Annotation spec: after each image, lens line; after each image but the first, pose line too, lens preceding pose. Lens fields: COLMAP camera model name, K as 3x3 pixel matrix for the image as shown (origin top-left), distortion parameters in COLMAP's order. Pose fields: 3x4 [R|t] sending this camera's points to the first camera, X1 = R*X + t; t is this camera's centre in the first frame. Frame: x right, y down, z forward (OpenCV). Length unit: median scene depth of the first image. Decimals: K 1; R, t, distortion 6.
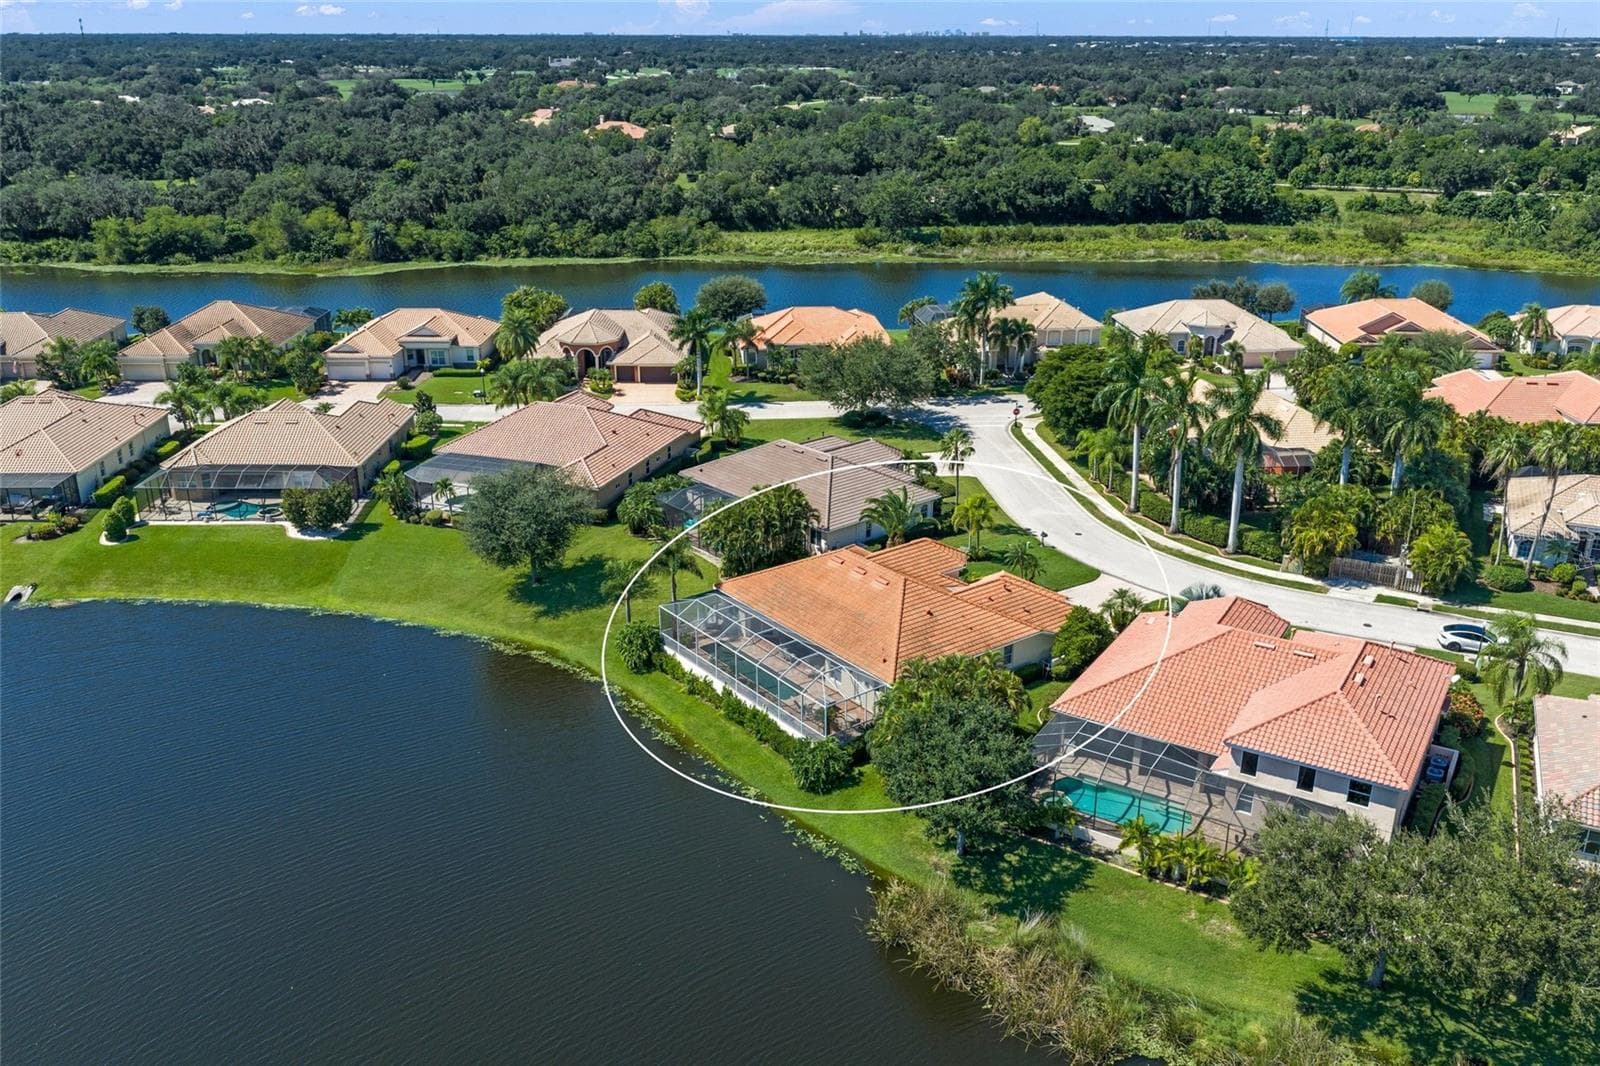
lens RADIAL K [[1323.8, 0, 800.0], [0, 1323.8, 533.0], [0, 0, 1]] dist [0.011457, -0.029388]
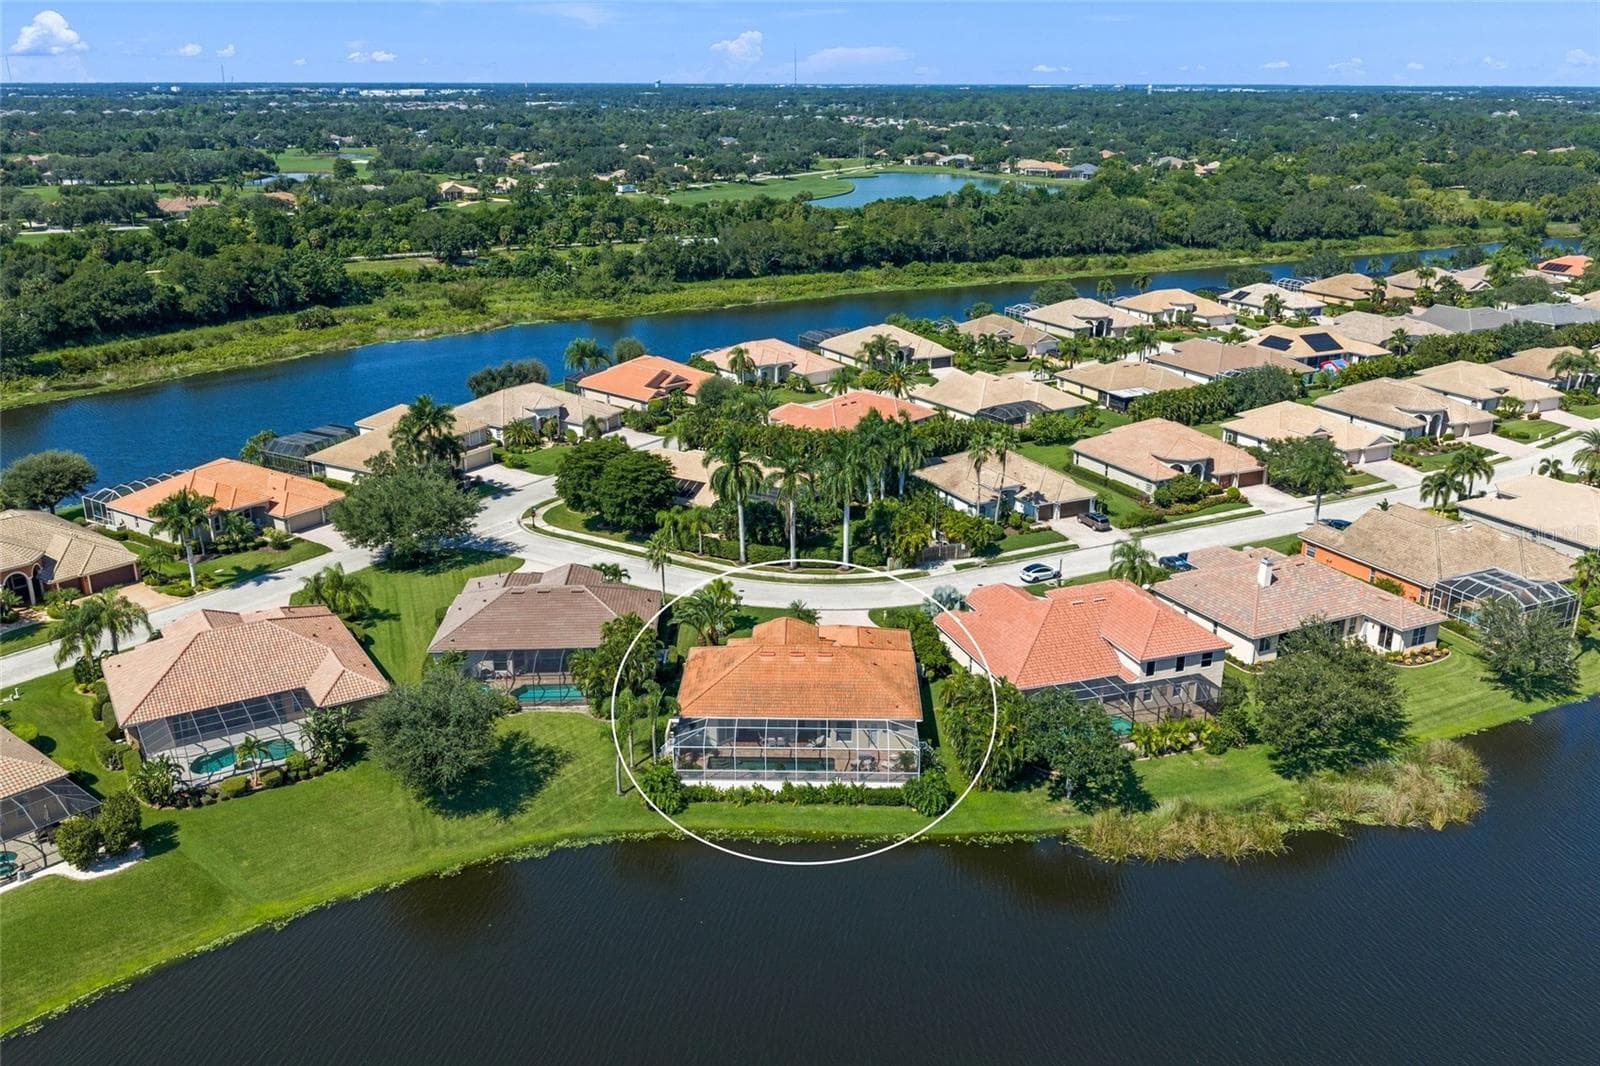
lens RADIAL K [[1340.6, 0, 800.0], [0, 1340.6, 533.0], [0, 0, 1]] dist [-0.003167, -0.003995]
pose [[0.623362, -0.251825, 0.740273, -0.466396], [0.275668, 0.956712, 0.093321, -0.107328], [-0.731729, 0.145897, 0.665798, 0.097445]]
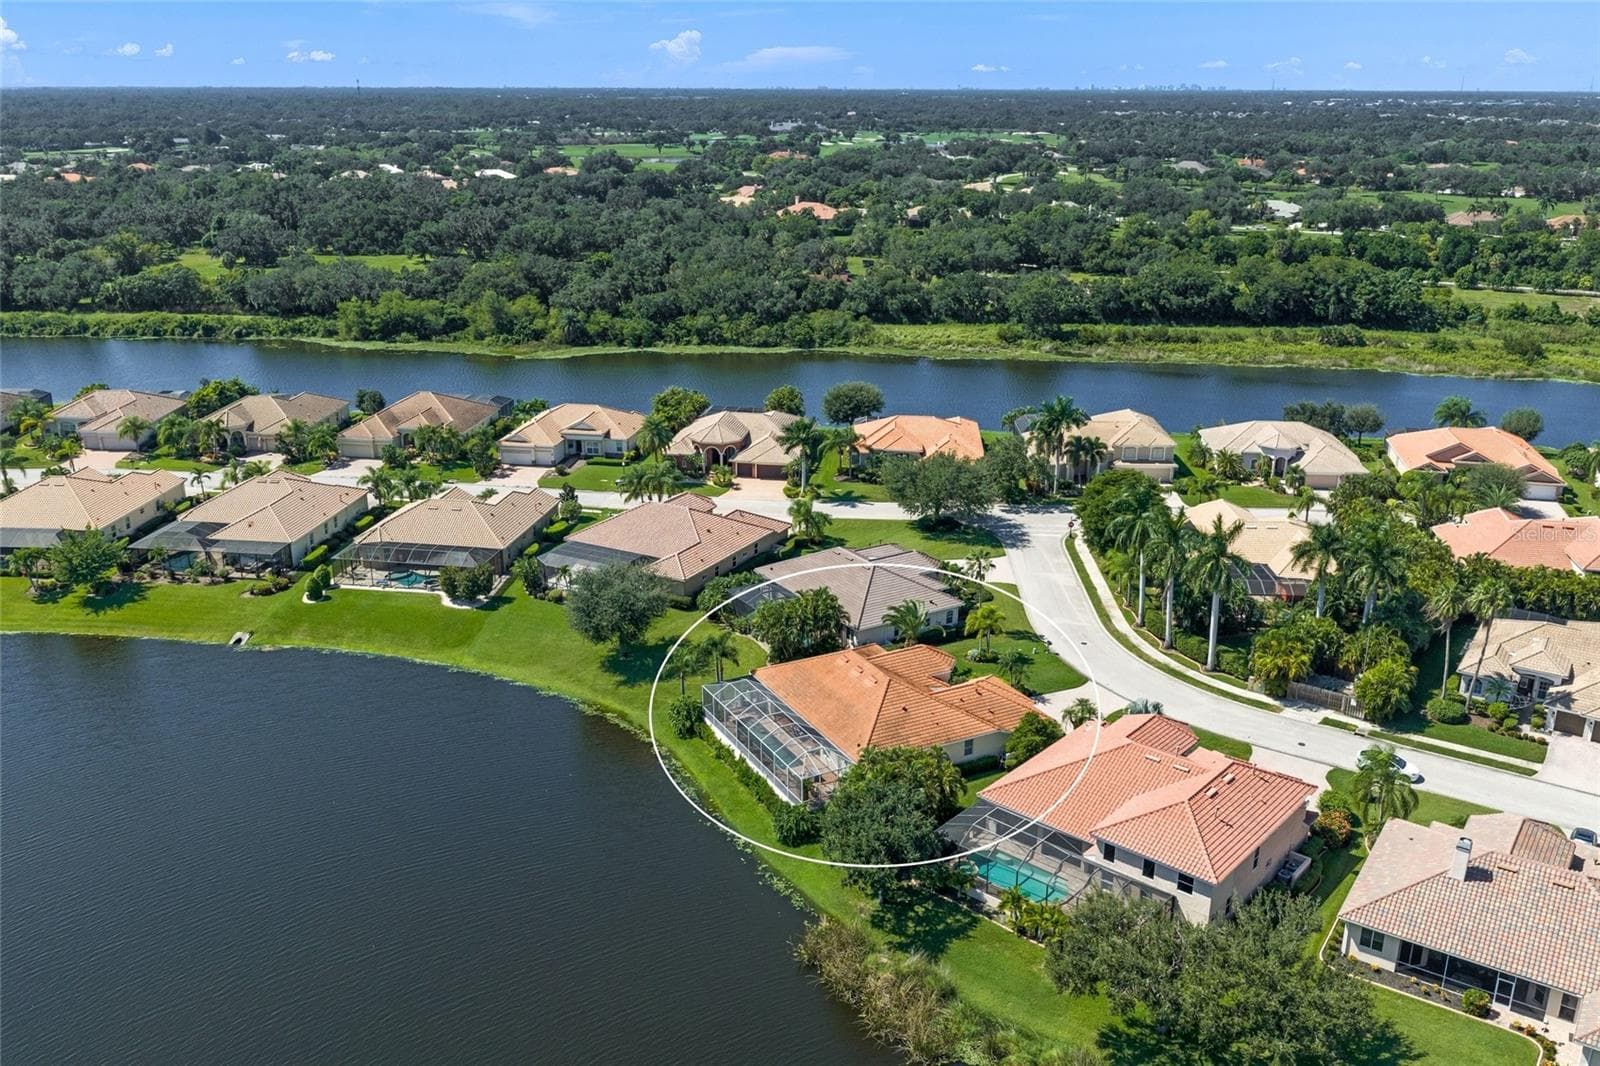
lens RADIAL K [[1323.8, 0, 800.0], [0, 1323.8, 533.0], [0, 0, 1]] dist [0.011457, -0.029388]
pose [[0.986270, 0.052808, -0.156473, 0.101119], [-0.058185, 0.997855, -0.029982, -0.033440], [0.154554, 0.038674, 0.987227, -0.136551]]
